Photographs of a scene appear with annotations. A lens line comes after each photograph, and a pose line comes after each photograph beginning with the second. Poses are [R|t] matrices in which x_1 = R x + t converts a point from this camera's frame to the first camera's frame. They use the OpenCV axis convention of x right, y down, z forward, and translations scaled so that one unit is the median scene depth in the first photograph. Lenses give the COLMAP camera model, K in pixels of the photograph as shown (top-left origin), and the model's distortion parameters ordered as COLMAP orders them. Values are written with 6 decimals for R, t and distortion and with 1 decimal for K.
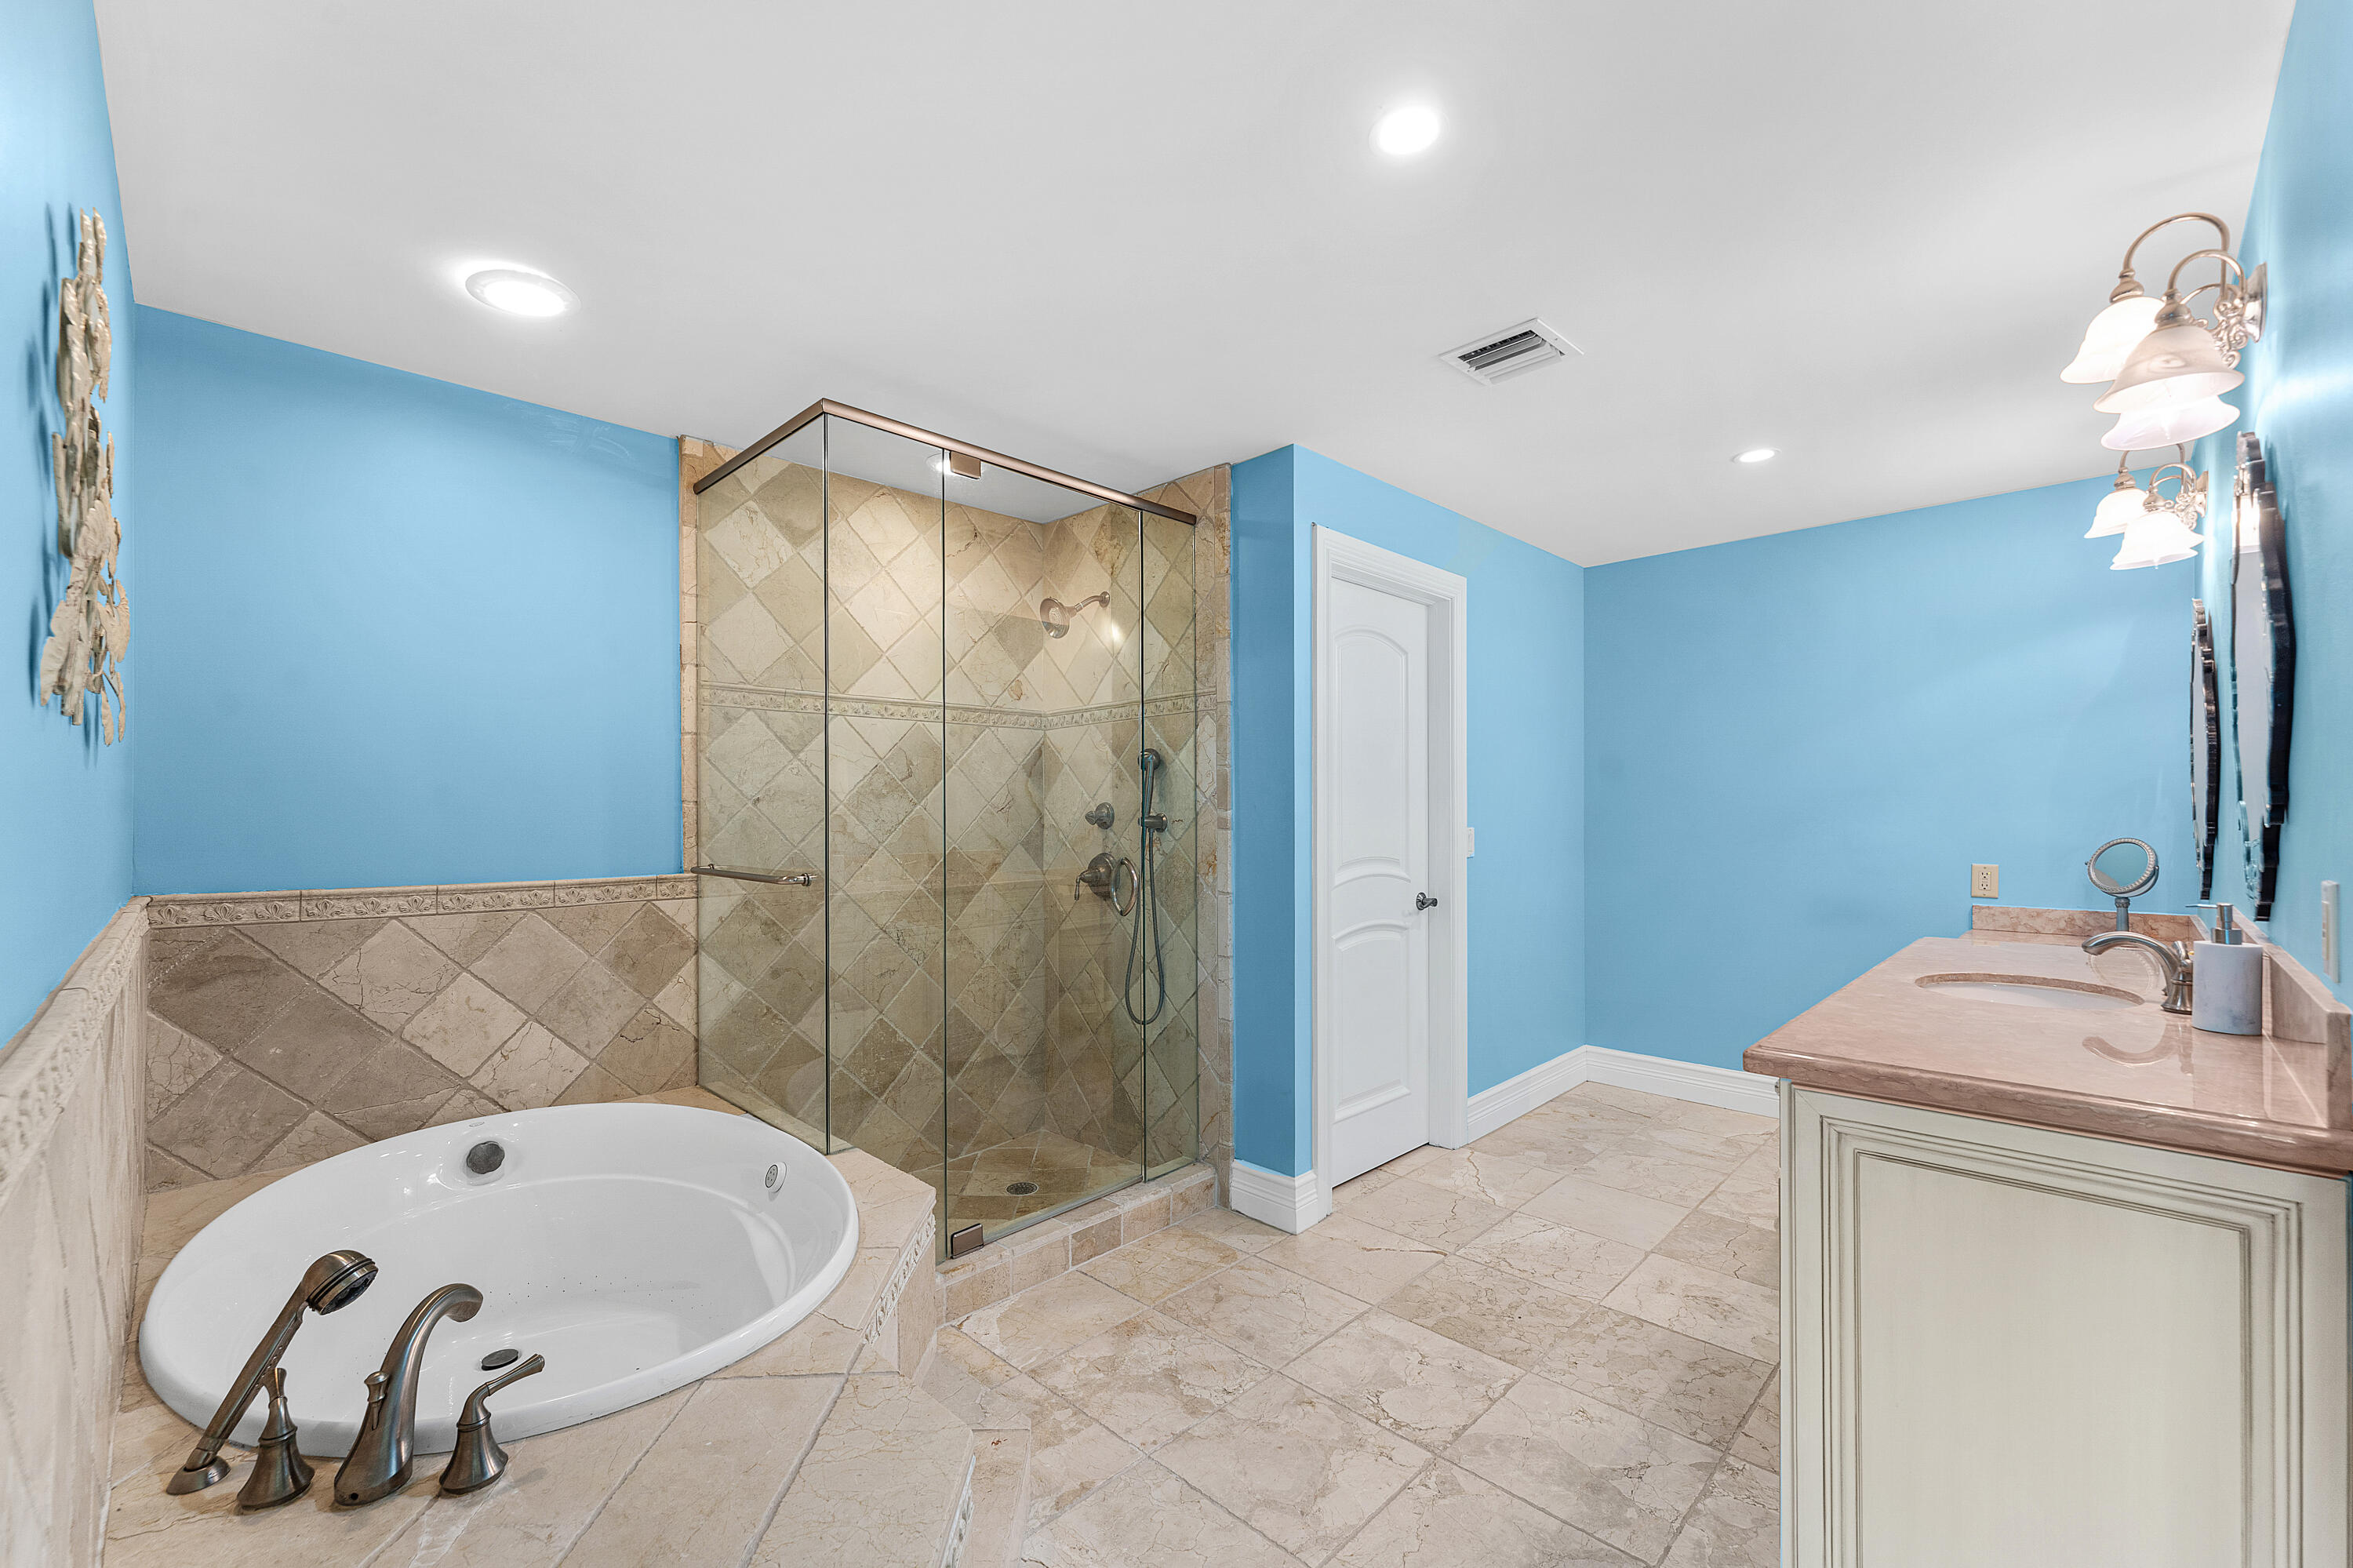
lens RADIAL K [[962.0, 0, 1173.5], [0, 962.0, 798.3], [0, 0, 1]] dist [-0.002518, 0.000297]
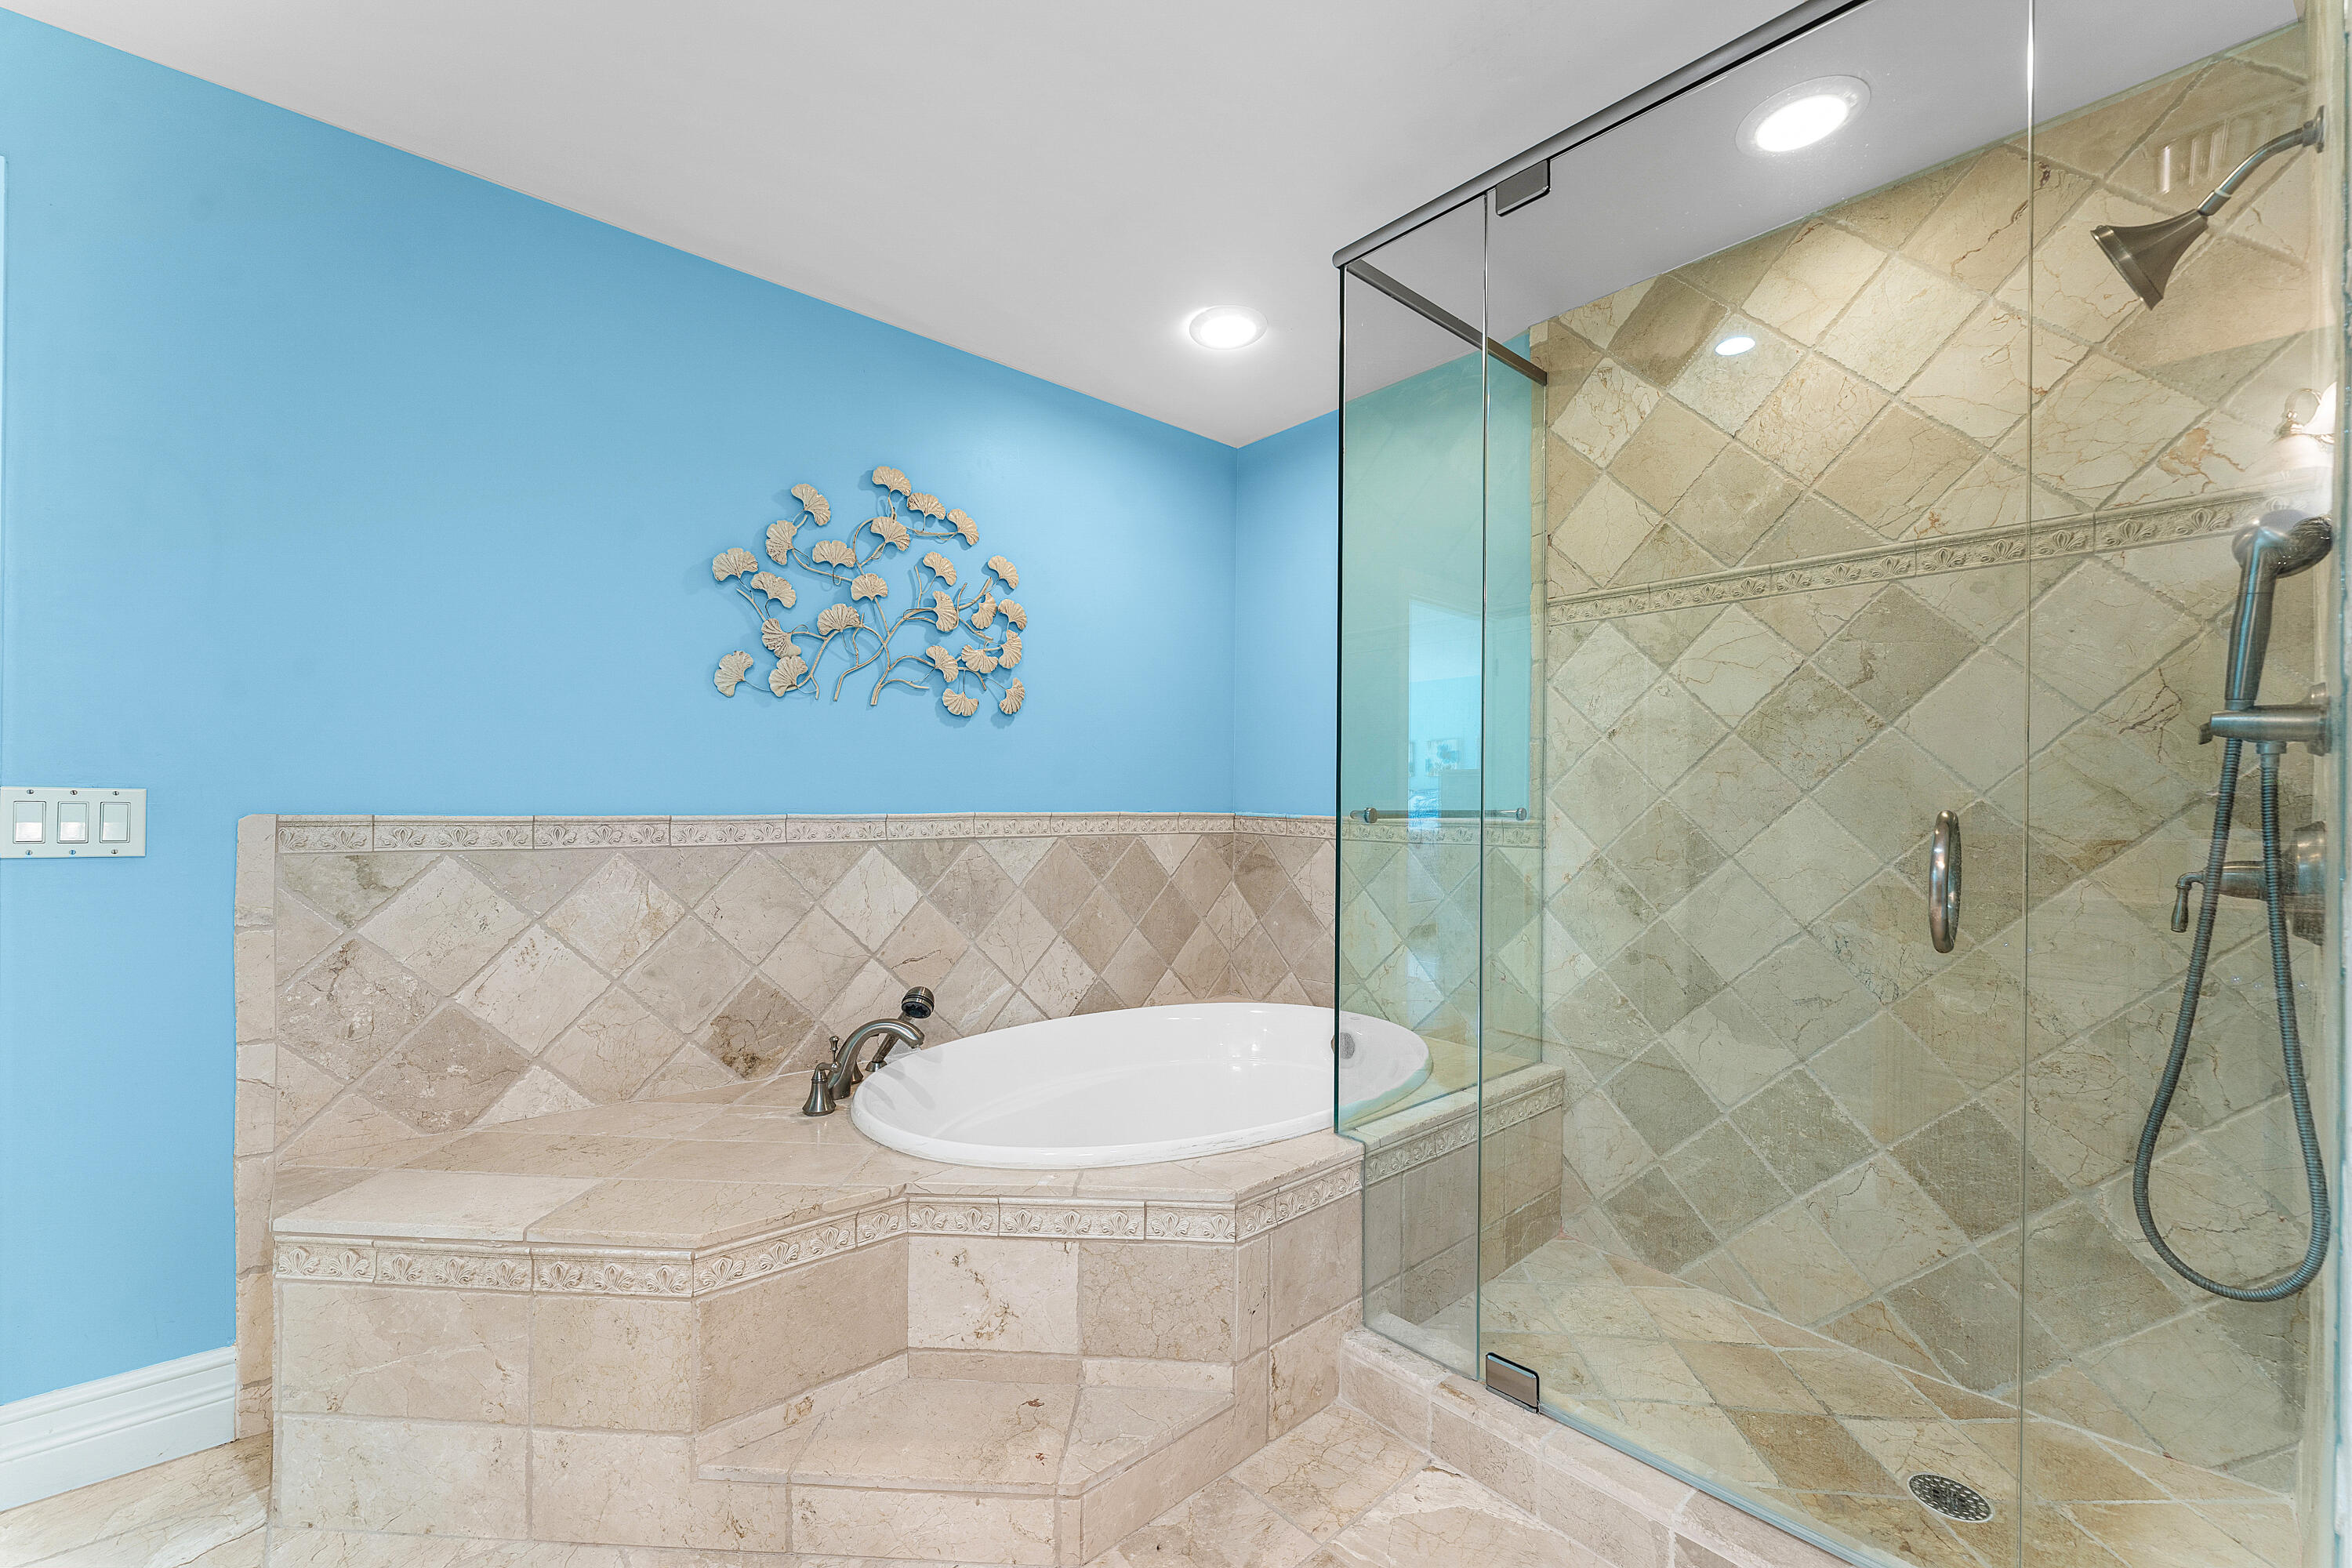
lens RADIAL K [[961.5, 0, 1176.3], [0, 961.5, 794.7], [0, 0, 1]] dist [-0.002518, 0.000297]
pose [[-0.067552, 0.002058, -0.997714, 0.387414], [0.010750, 0.999941, 0.001334, 0.048677], [0.997658, -0.010635, -0.067570, 0.706771]]
